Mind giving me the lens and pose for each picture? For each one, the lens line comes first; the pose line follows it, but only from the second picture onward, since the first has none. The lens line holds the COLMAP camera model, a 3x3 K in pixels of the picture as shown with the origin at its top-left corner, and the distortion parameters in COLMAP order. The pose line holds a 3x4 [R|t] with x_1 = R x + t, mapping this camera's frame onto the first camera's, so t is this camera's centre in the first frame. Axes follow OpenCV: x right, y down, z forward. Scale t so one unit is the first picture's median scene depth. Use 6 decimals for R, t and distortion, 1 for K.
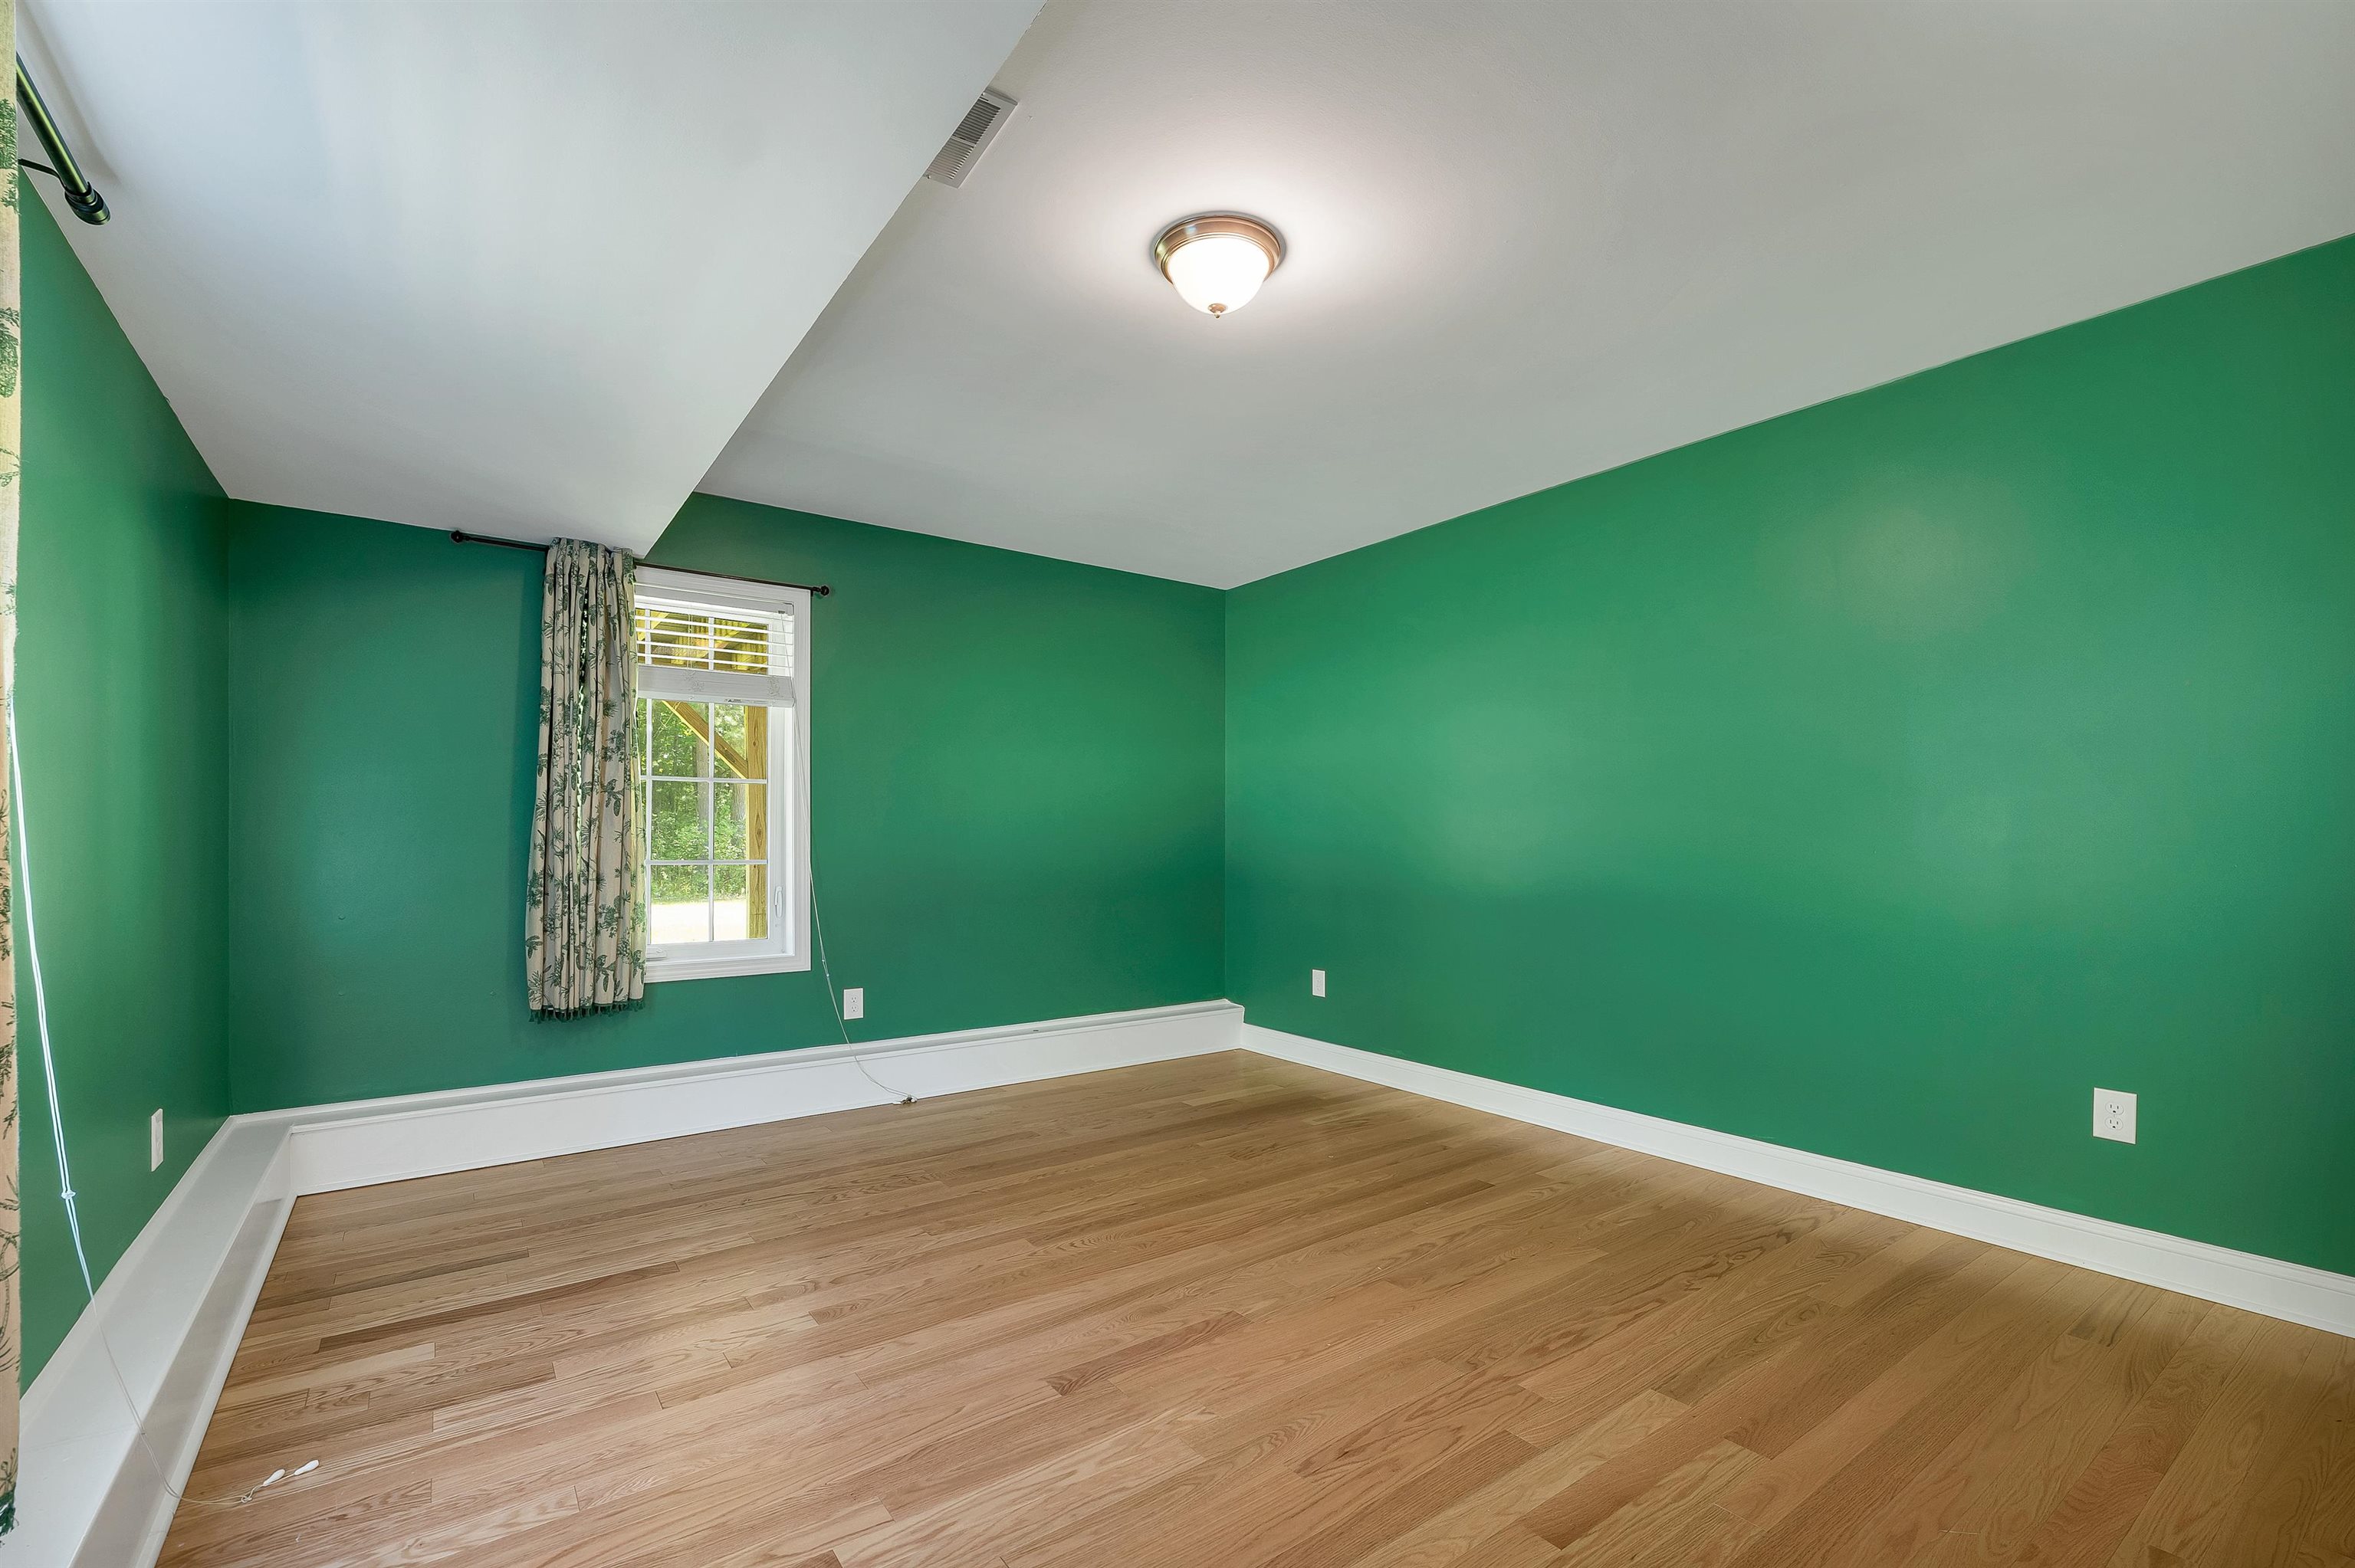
lens RADIAL K [[1008.9, 0, 1173.3], [0, 1008.9, 909.9], [0, 0, 1]] dist [-0.000629, -0.000003]
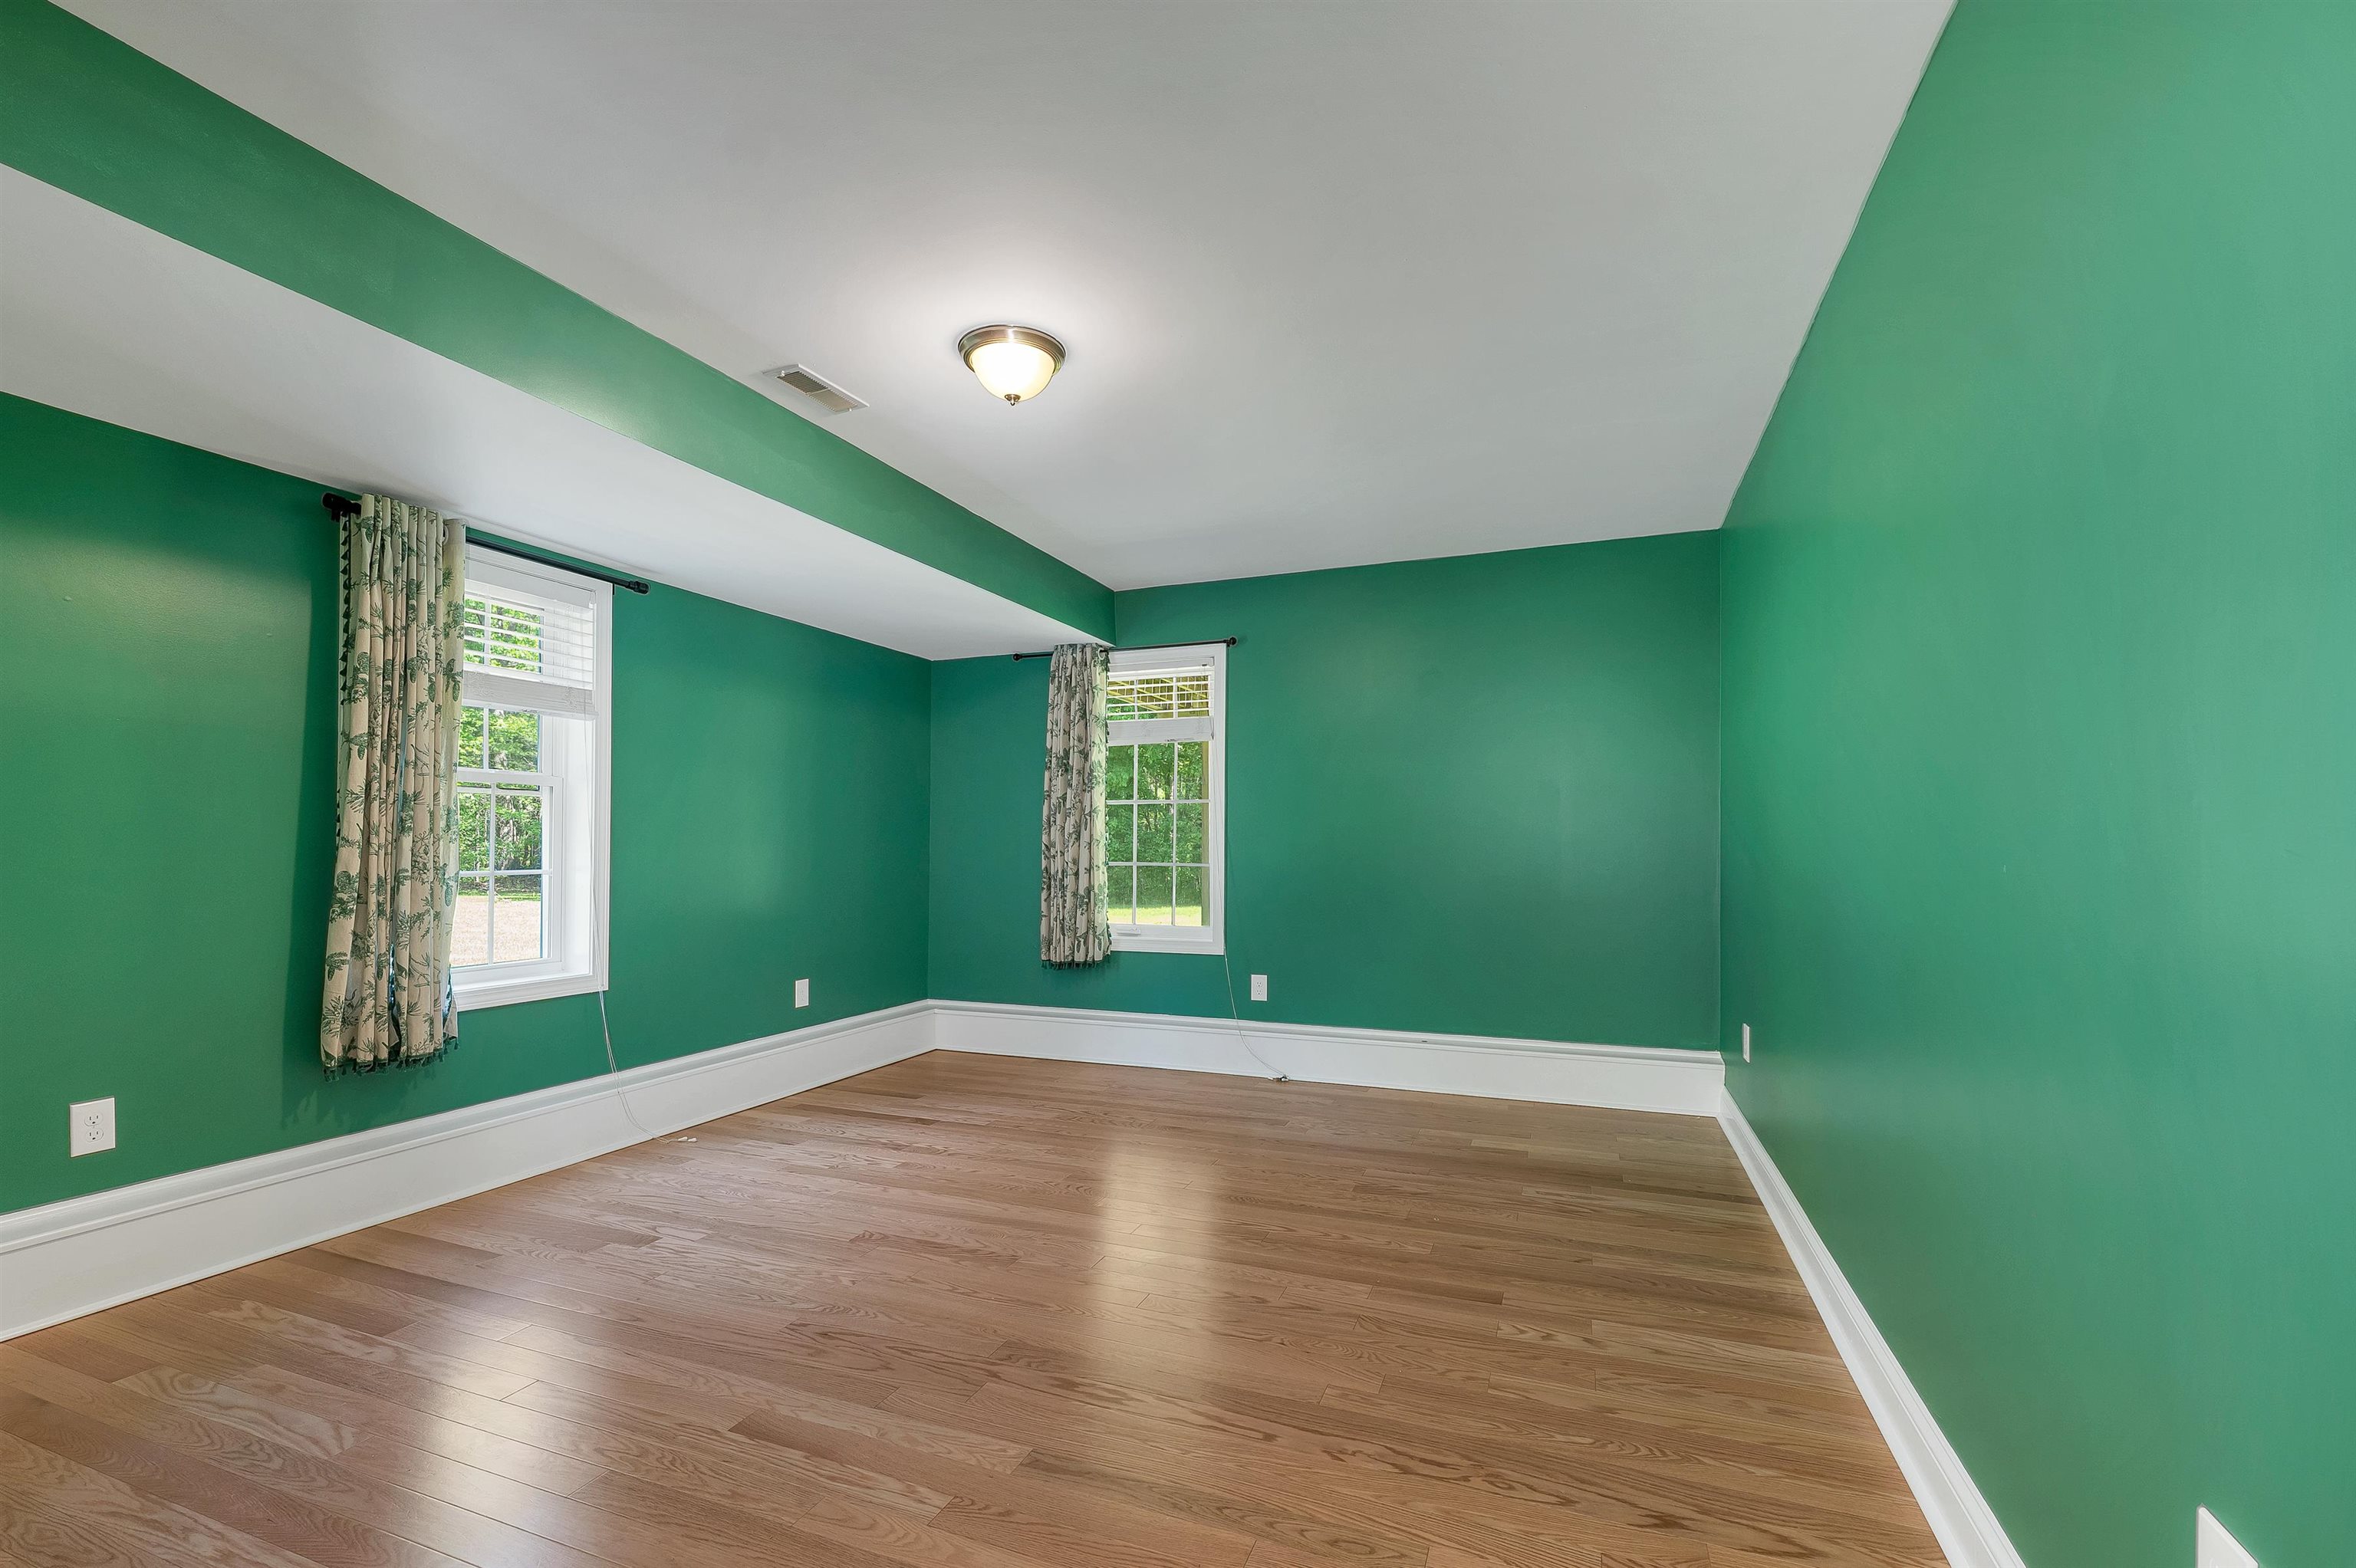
lens RADIAL K [[1009.4, 0, 1173.8], [0, 1009.4, 910.0], [0, 0, 1]] dist [-0.000629, -0.000003]
pose [[0.538980, 0.052799, -0.840662, 0.841714], [-0.059009, 0.997948, 0.024845, -0.028073], [0.840249, 0.036215, 0.540990, 0.388891]]
